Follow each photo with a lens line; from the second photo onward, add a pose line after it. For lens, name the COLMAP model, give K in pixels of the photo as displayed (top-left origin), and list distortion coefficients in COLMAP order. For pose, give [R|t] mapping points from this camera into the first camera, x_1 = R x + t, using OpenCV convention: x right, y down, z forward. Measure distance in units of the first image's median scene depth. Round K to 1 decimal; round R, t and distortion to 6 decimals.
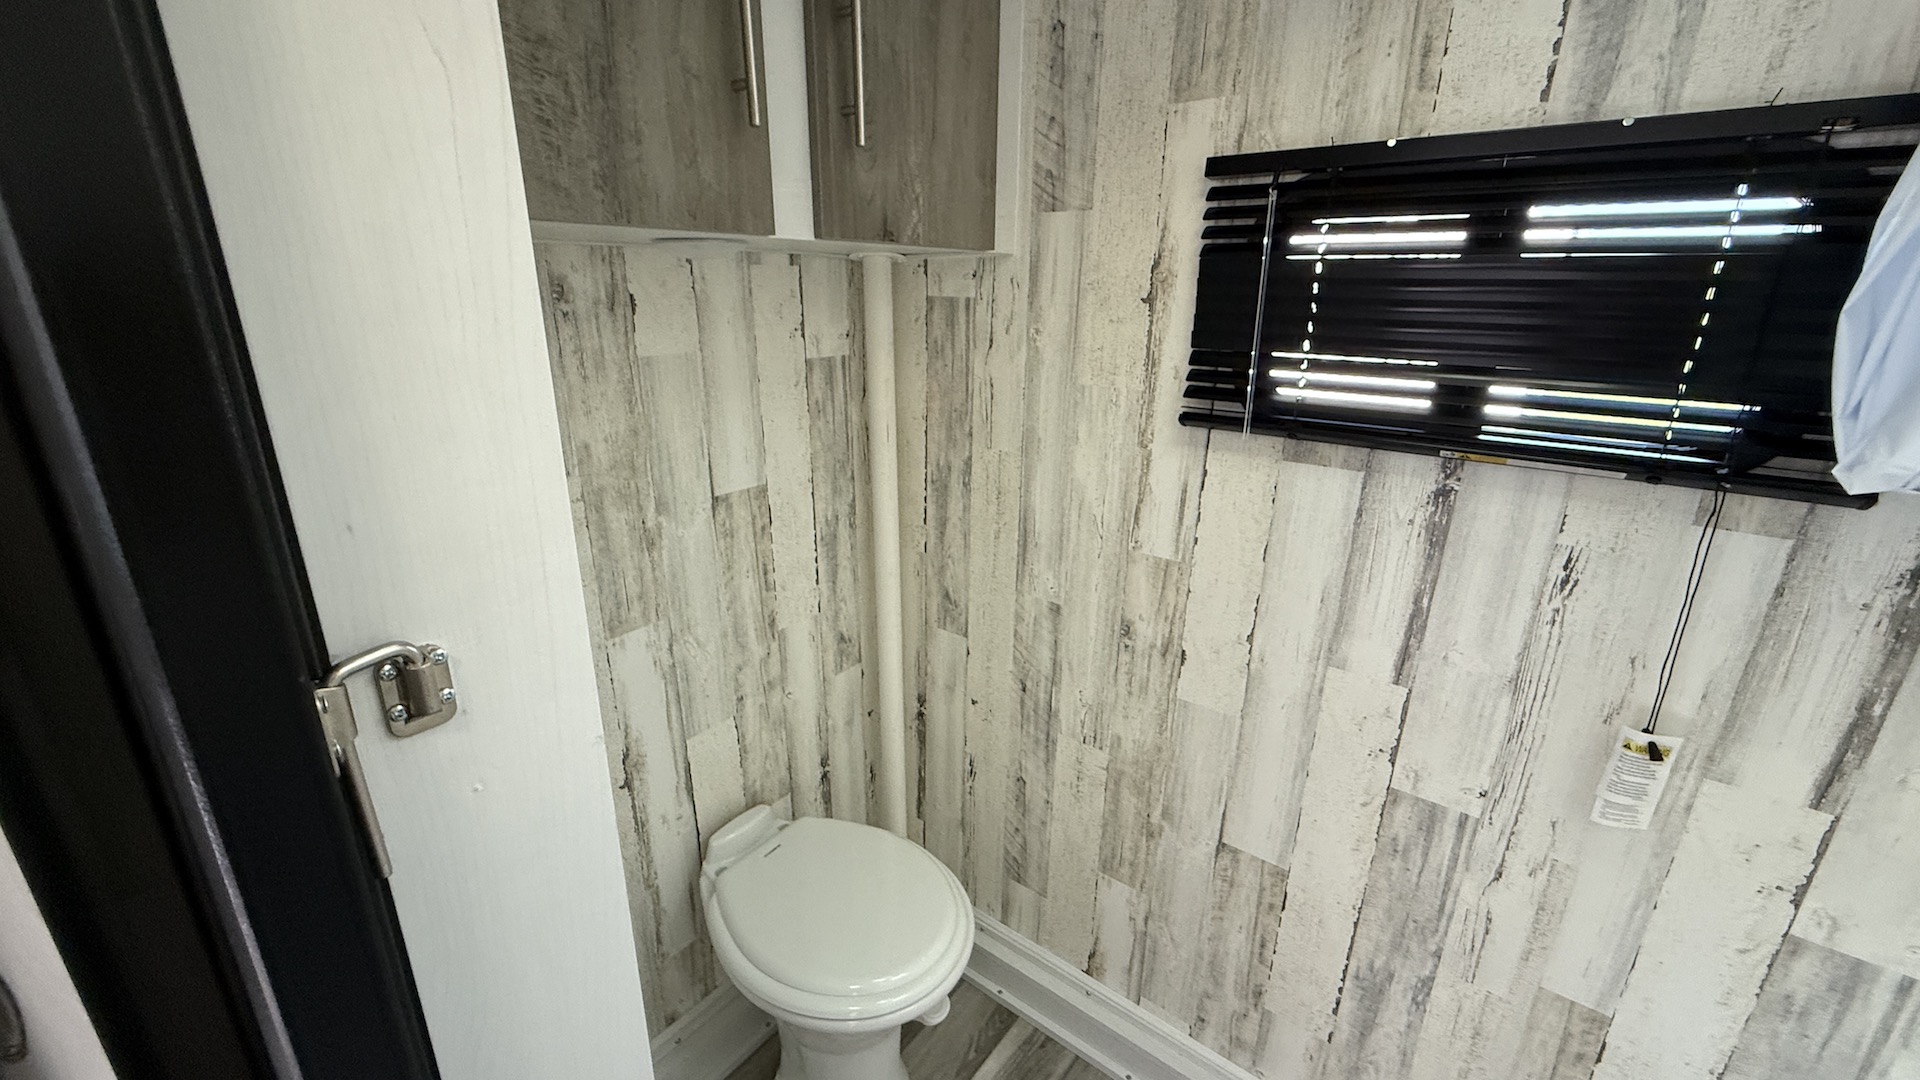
lens RADIAL K [[763.7, 0, 955.2], [0, 763.7, 539.3], [0, 0, 1]] dist [-0.000270, -0.000148]
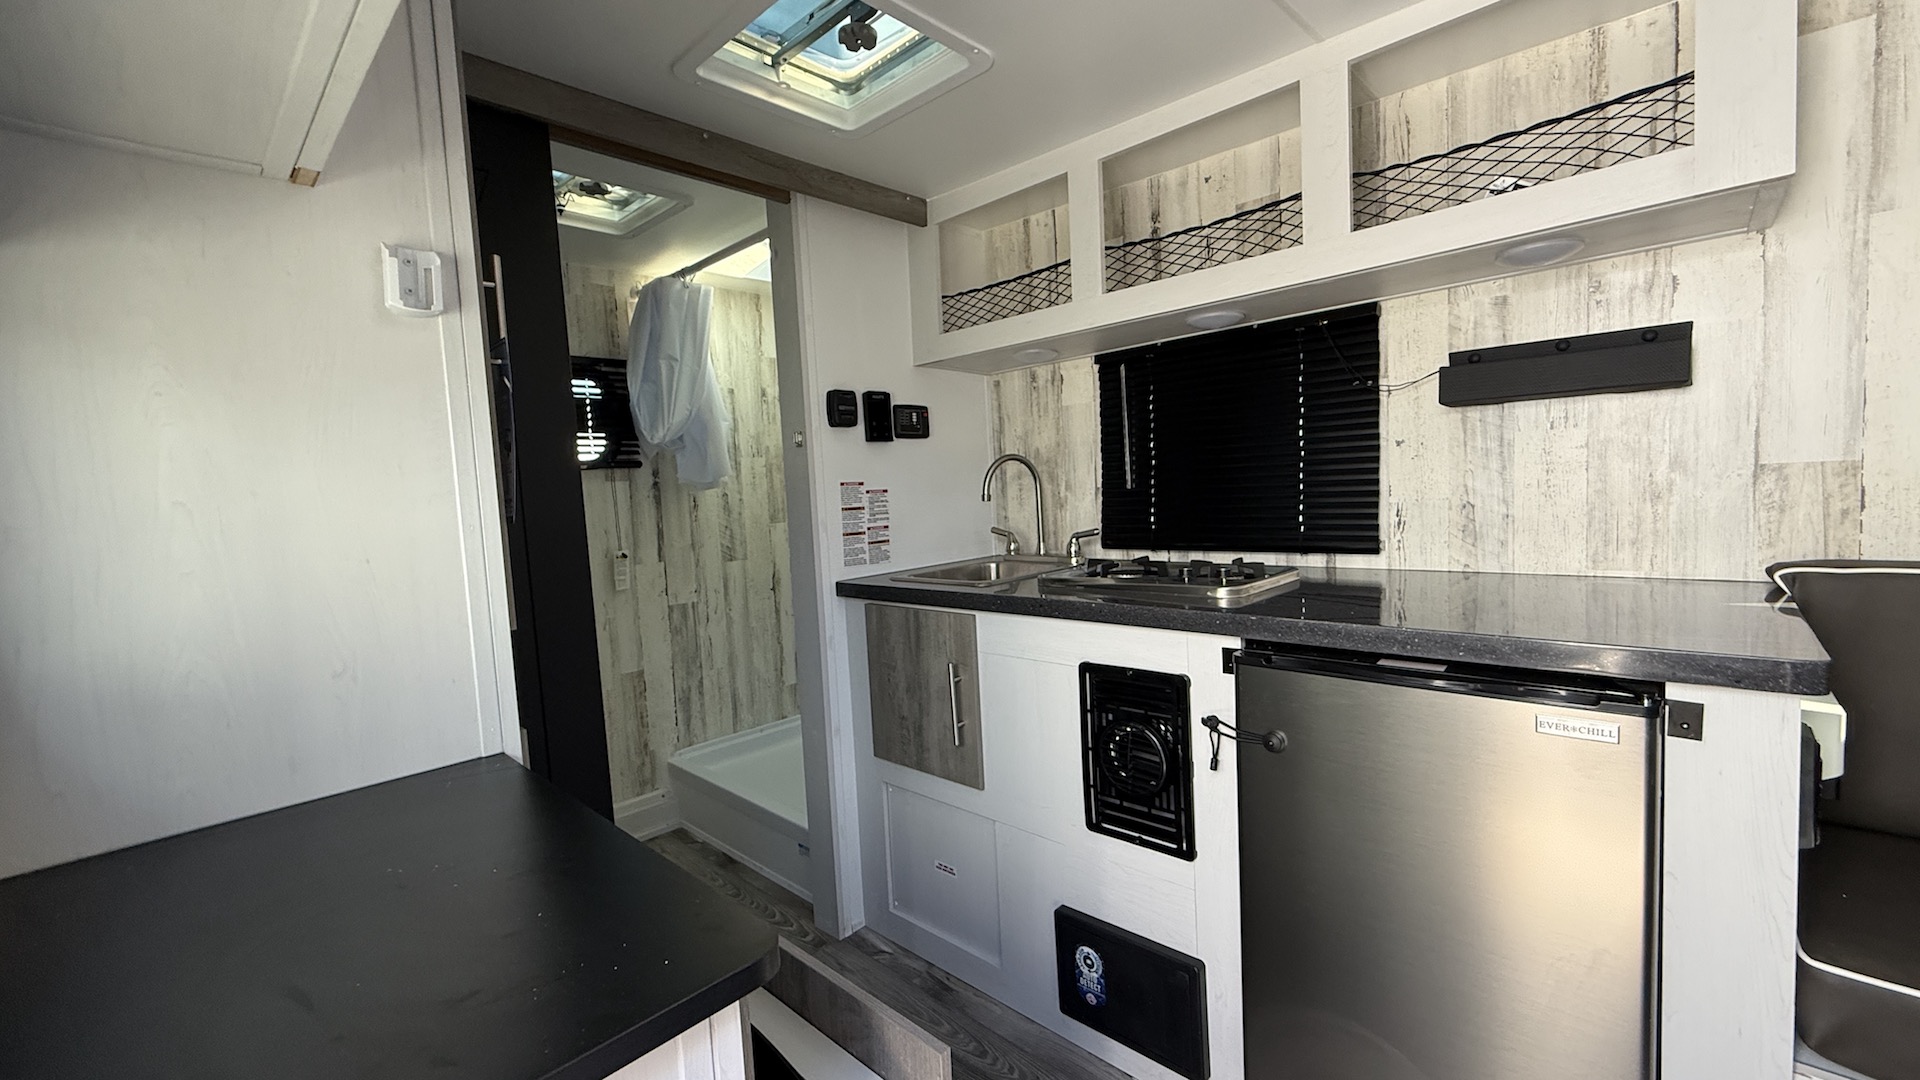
lens RADIAL K [[763.7, 0, 957.1], [0, 763.7, 539.0], [0, 0, 1]] dist [-0.000270, -0.000148]
pose [[0.102099, -0.087280, 0.990938, -1.661354], [0.360102, 0.931828, 0.044972, 0.482523], [-0.927309, 0.352247, 0.126568, -0.527034]]
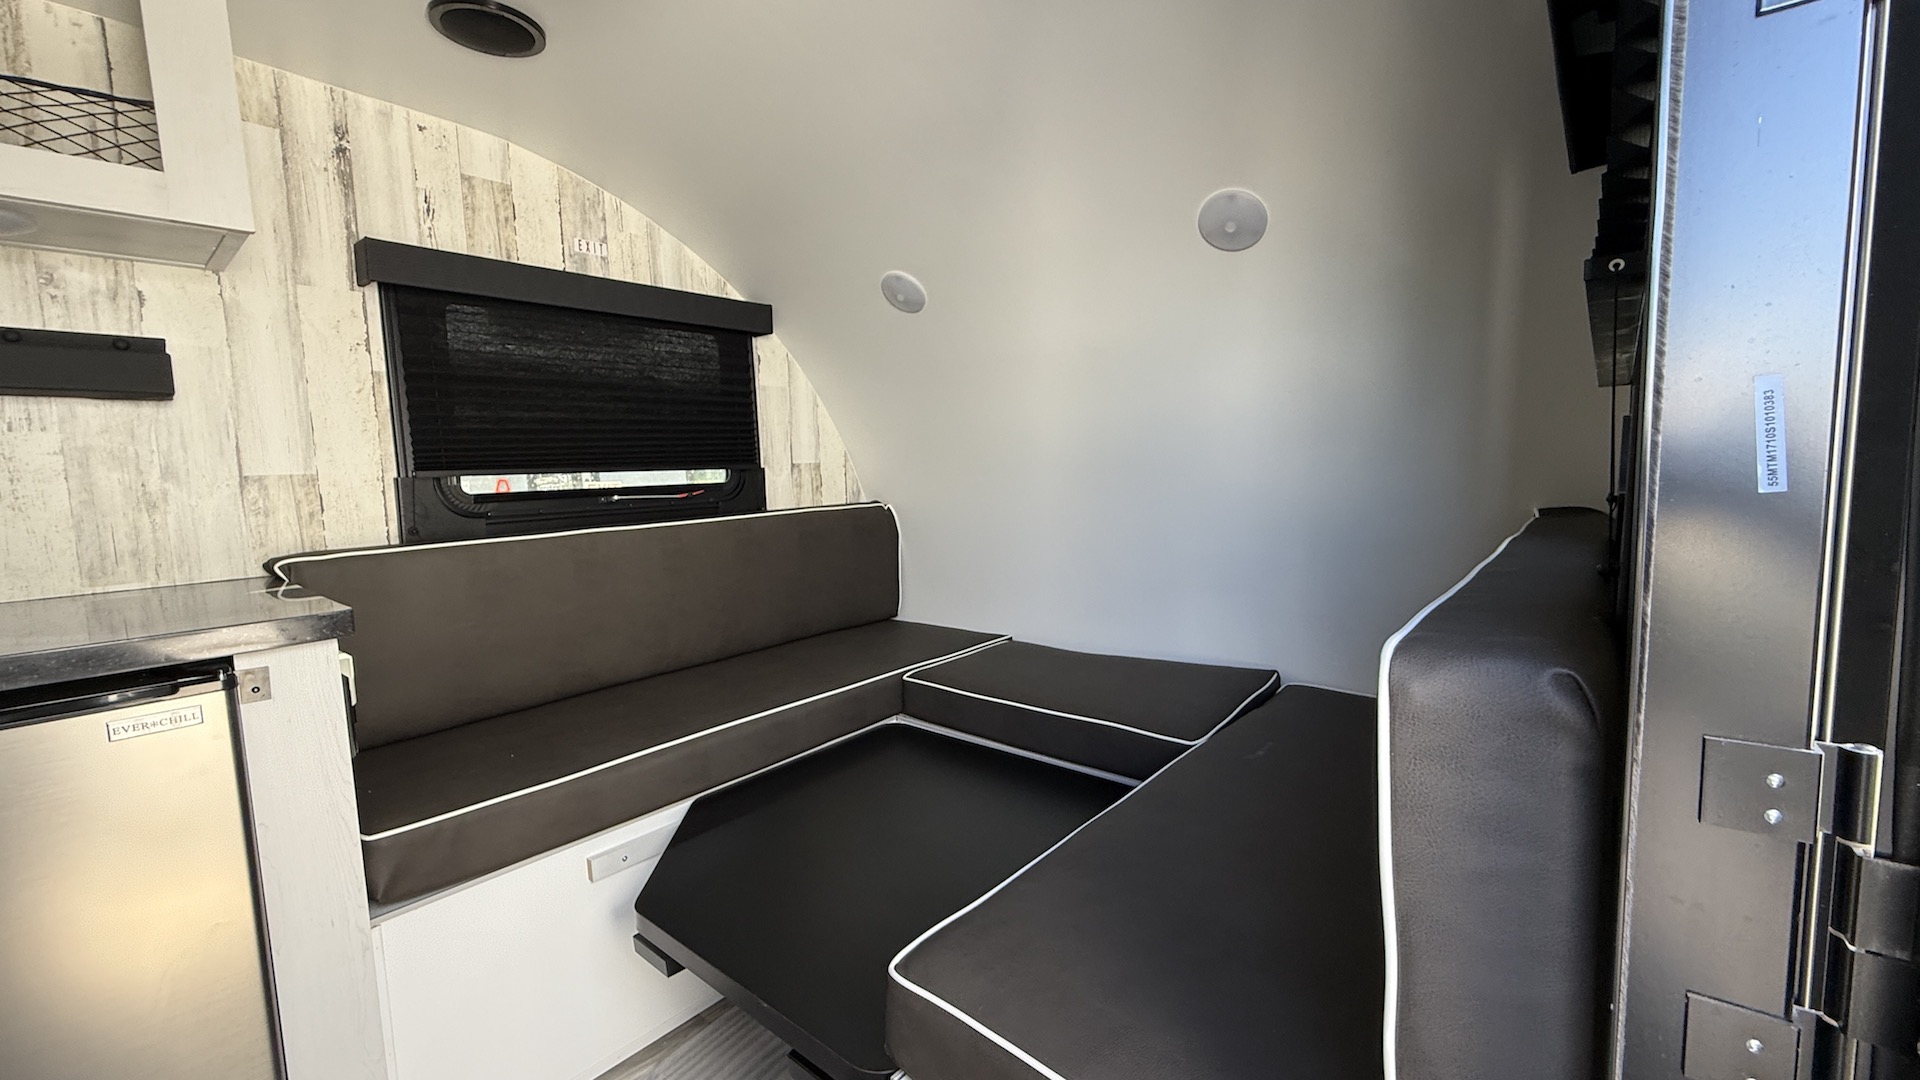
lens RADIAL K [[763.7, 0, 955.1], [0, 763.7, 538.6], [0, 0, 1]] dist [-0.000270, -0.000148]
pose [[-0.998556, 0.015289, 0.051507, -1.692927], [0.034786, 0.914576, 0.402914, 0.471824], [-0.040947, 0.404124, -0.913787, -0.317851]]
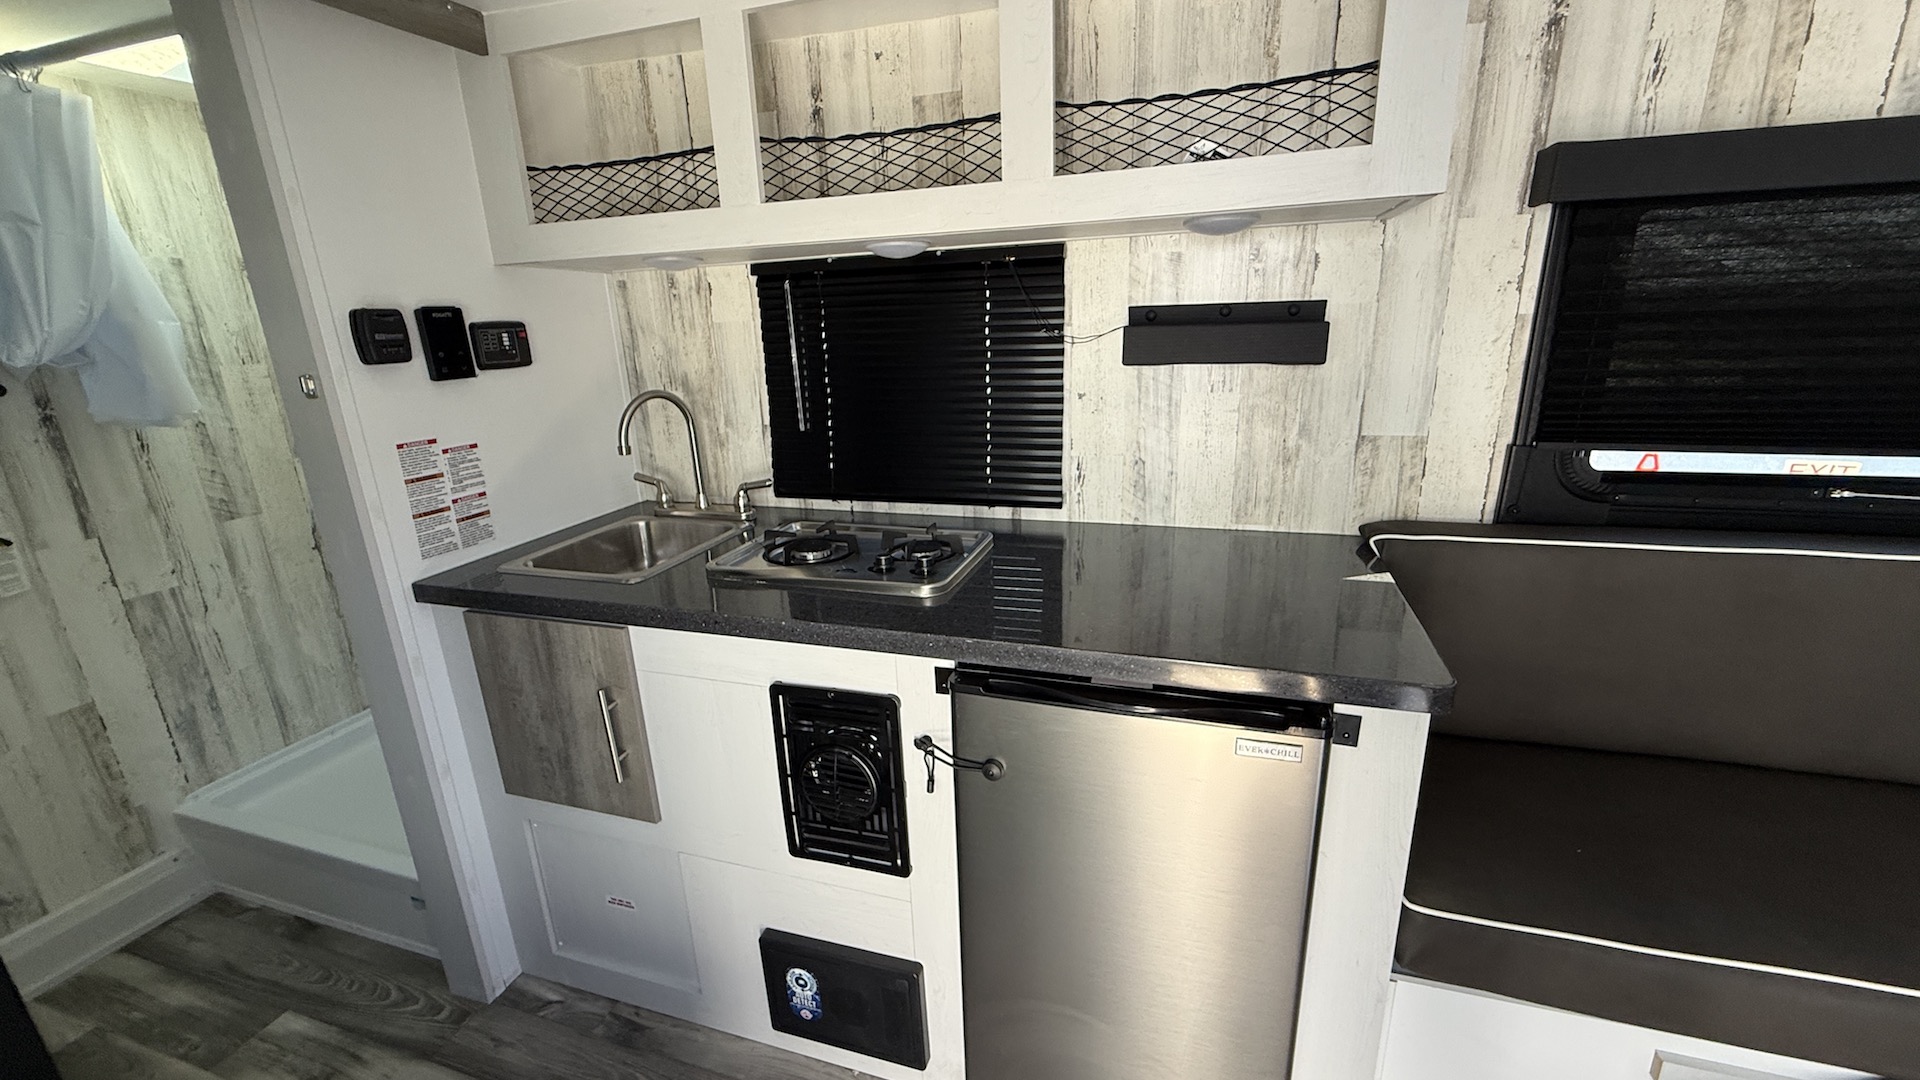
lens RADIAL K [[763.7, 0, 957.4], [0, 763.7, 538.6], [0, 0, 1]] dist [-0.000270, -0.000148]
pose [[-0.339231, -0.267238, 0.901946, -1.356618], [0.323286, 0.867282, 0.378559, 0.278311], [-0.883407, 0.420006, -0.207815, -0.586657]]
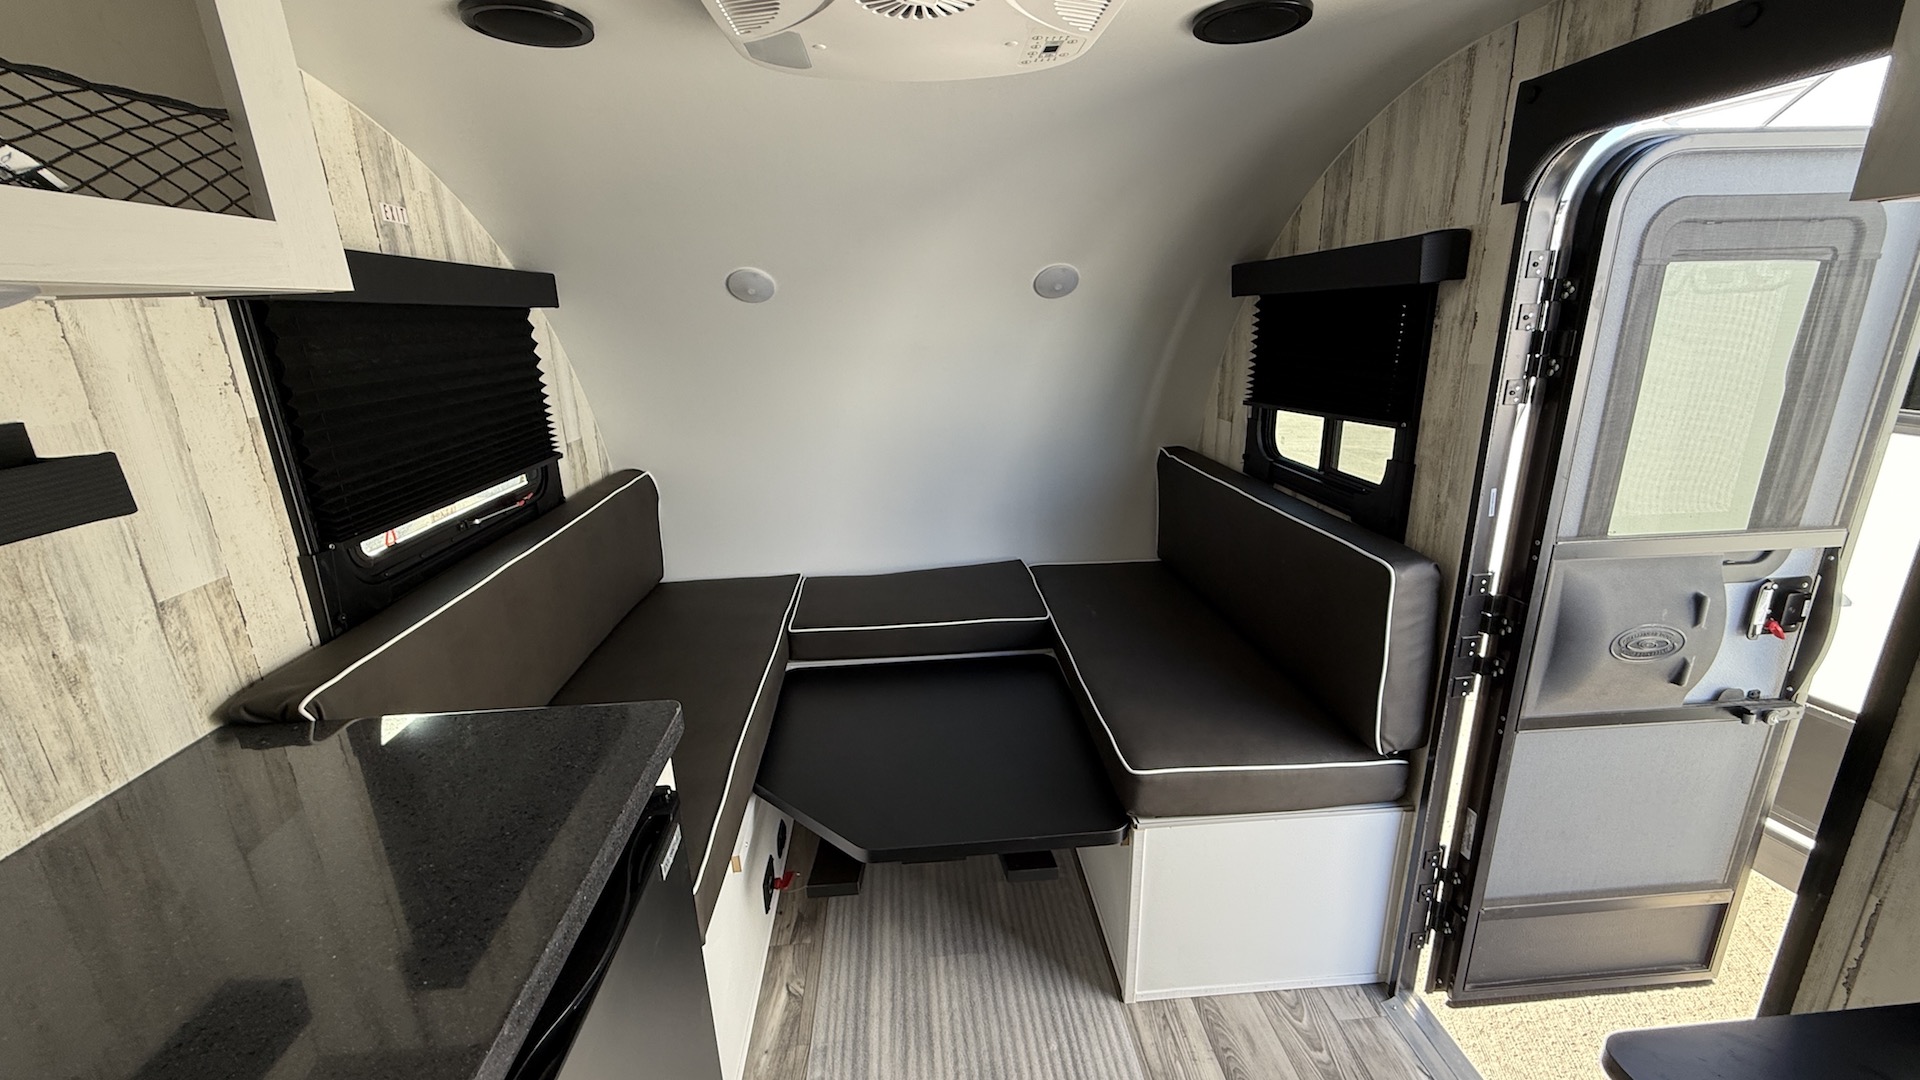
lens RADIAL K [[763.7, 0, 957.0], [0, 763.7, 539.1], [0, 0, 1]] dist [-0.000270, -0.000148]
pose [[-0.744582, 0.200018, -0.636860, -0.419714], [-0.188952, 0.851881, 0.488462, 0.143561], [0.640230, 0.484037, -0.596502, -0.416516]]
